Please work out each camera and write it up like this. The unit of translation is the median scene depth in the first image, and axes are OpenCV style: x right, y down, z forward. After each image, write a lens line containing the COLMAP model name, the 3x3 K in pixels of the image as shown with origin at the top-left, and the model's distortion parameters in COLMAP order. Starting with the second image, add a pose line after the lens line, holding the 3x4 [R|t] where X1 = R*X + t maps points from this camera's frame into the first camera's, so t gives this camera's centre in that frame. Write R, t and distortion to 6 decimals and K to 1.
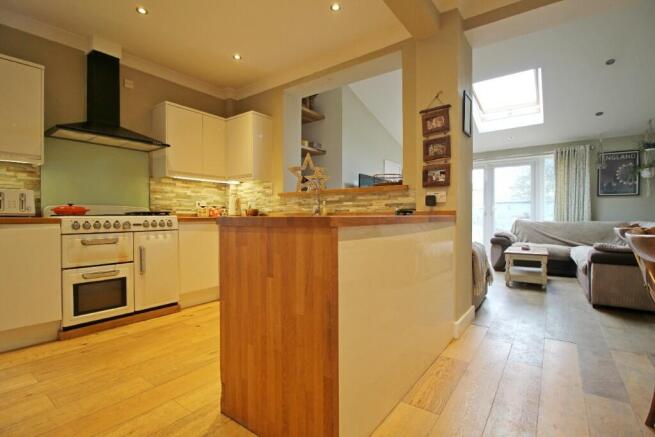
lens RADIAL K [[309.1, 0, 328.9], [0, 309.1, 218.7], [0, 0, 1]] dist [-0.004333, -0.007336]
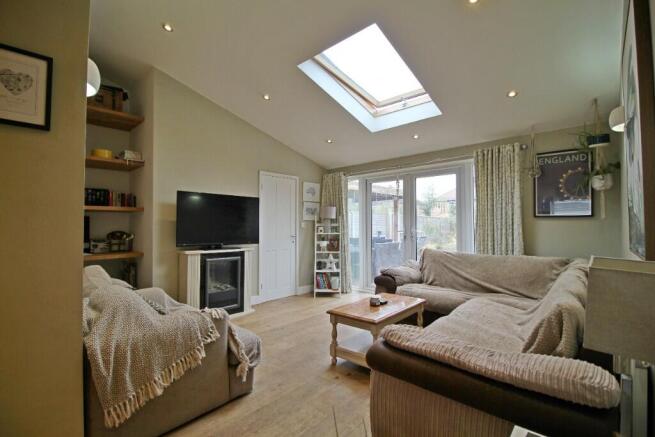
lens RADIAL K [[309.1, 0, 331.8], [0, 309.1, 212.2], [0, 0, 1]] dist [-0.004333, -0.007336]
pose [[0.994376, -0.006748, -0.105693, 0.734586], [0.001942, 0.998962, -0.045508, -0.079388], [0.105890, 0.045047, 0.993357, 0.401264]]
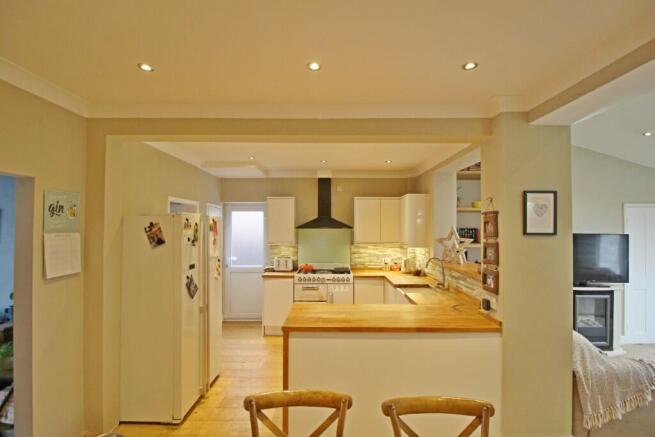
lens RADIAL K [[309.1, 0, 327.8], [0, 309.1, 220.5], [0, 0, 1]] dist [-0.004333, -0.007336]
pose [[0.588119, -0.008445, -0.808731, 0.580215], [-0.012781, 0.999724, -0.019734, -0.210665], [0.808674, 0.021942, 0.587848, -0.008897]]
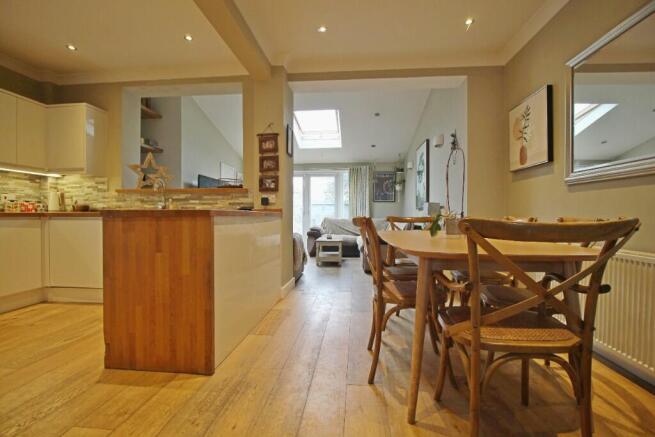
lens RADIAL K [[309.1, 0, 329.8], [0, 309.1, 219.8], [0, 0, 1]] dist [-0.004333, -0.007336]
pose [[0.855489, -0.001746, 0.517817, -0.091560], [-0.000044, 0.999994, 0.003445, 0.012735], [-0.517820, -0.002970, 0.855484, -0.220431]]
